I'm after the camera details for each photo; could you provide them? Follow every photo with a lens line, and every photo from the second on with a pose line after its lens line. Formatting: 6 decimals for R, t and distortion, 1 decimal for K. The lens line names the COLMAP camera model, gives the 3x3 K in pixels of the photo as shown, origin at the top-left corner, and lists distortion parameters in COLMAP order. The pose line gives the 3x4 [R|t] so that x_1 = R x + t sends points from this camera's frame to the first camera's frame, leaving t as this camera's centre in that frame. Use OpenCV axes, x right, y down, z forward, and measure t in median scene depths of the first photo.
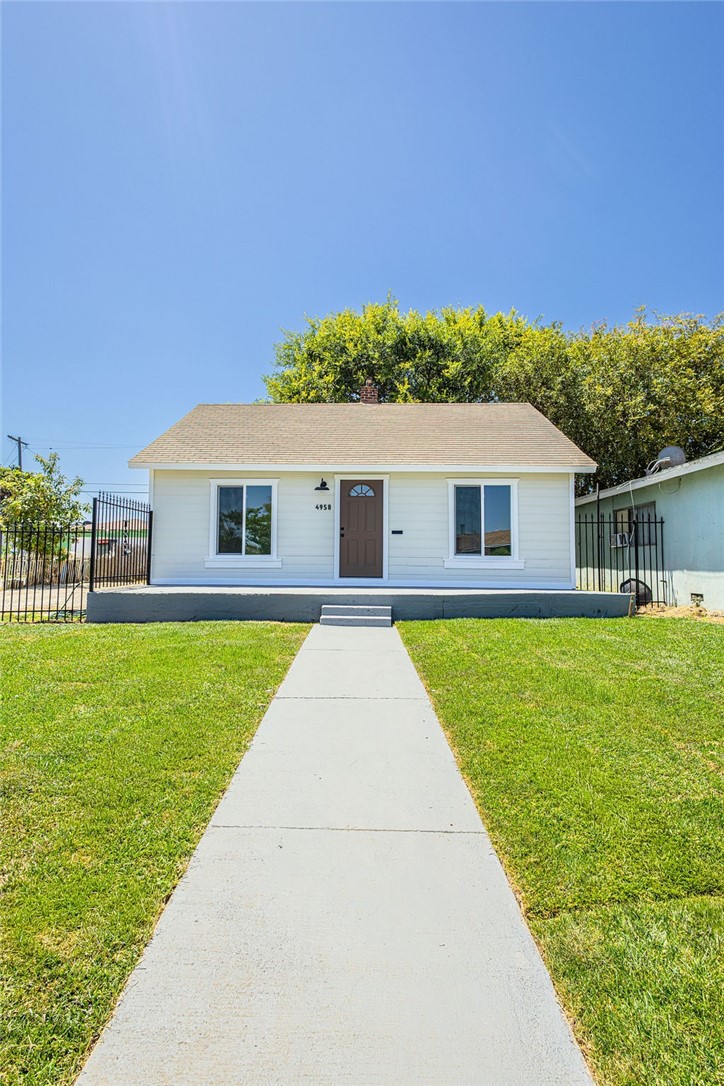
lens RADIAL K [[500.0, 0, 330.1], [0, 500.0, 542.3], [0, 0, 1]] dist [0.011172, -0.002667]
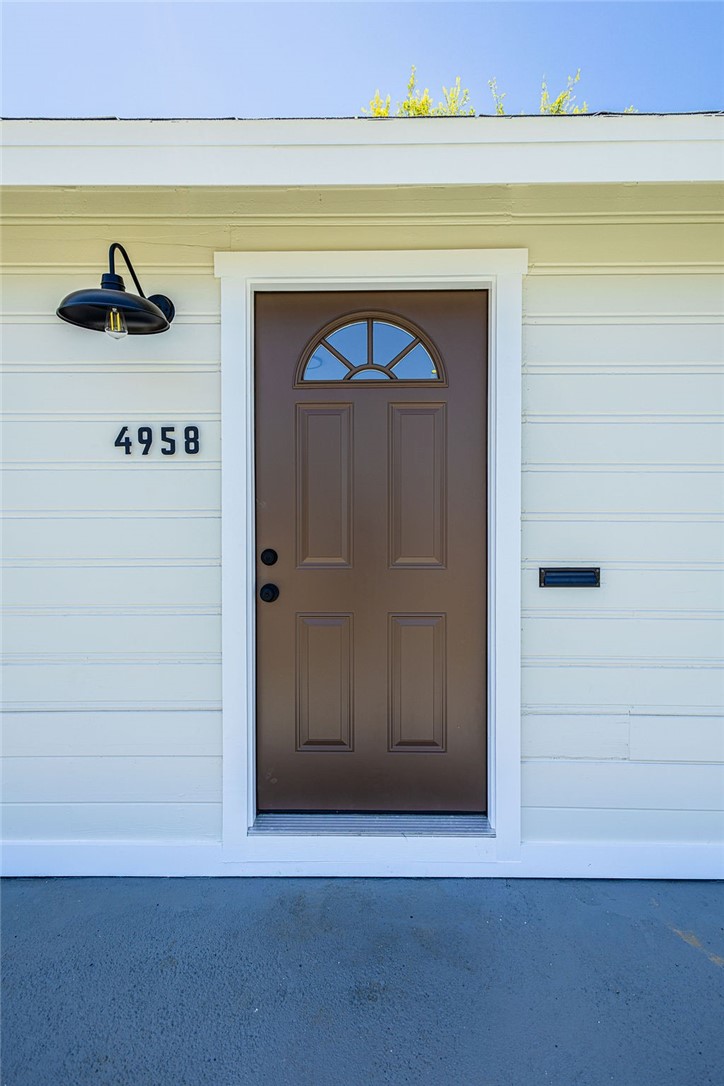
lens RADIAL K [[500.0, 0, 355.4], [0, 500.0, 548.3], [0, 0, 1]] dist [0.011172, -0.002667]
pose [[0.998830, -0.012783, 0.046637, 0.048279], [0.009748, 0.997856, 0.064722, -0.042579], [-0.047364, -0.064192, 0.996813, 0.817327]]
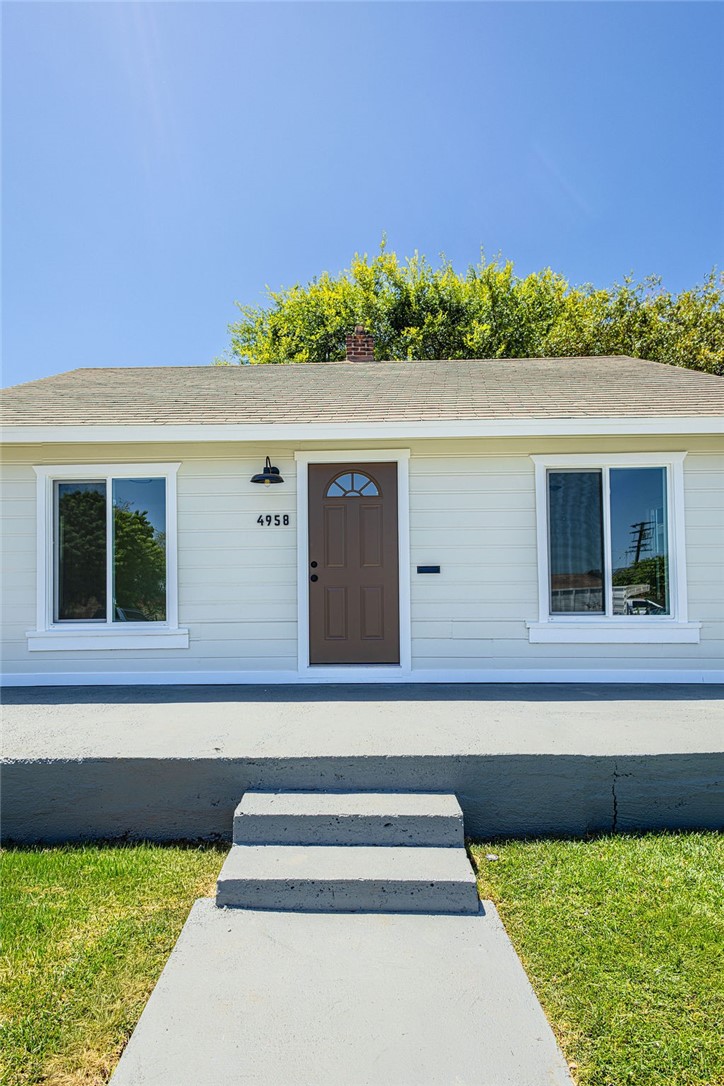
lens RADIAL K [[500.0, 0, 328.4], [0, 500.0, 602.8], [0, 0, 1]] dist [0.011172, -0.002667]
pose [[0.999562, -0.019174, 0.022523, 0.026816], [0.018470, 0.999348, 0.031031, -0.005065], [-0.023103, -0.030602, 0.999265, 0.518499]]
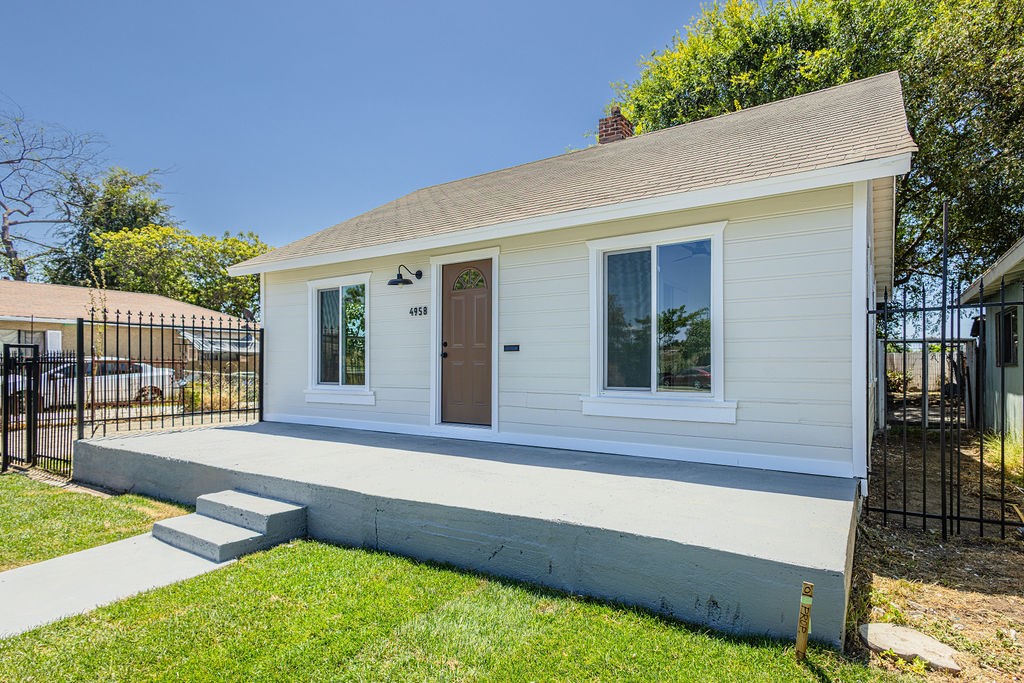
lens RADIAL K [[505.8, 0, 568.9], [0, 505.8, 375.5], [0, 0, 1]] dist [0.007571, -0.000310]
pose [[0.887526, -0.002066, -0.460752, 0.450993], [0.027792, 0.998409, 0.049058, -0.015332], [0.459918, -0.056345, 0.886172, 0.517612]]
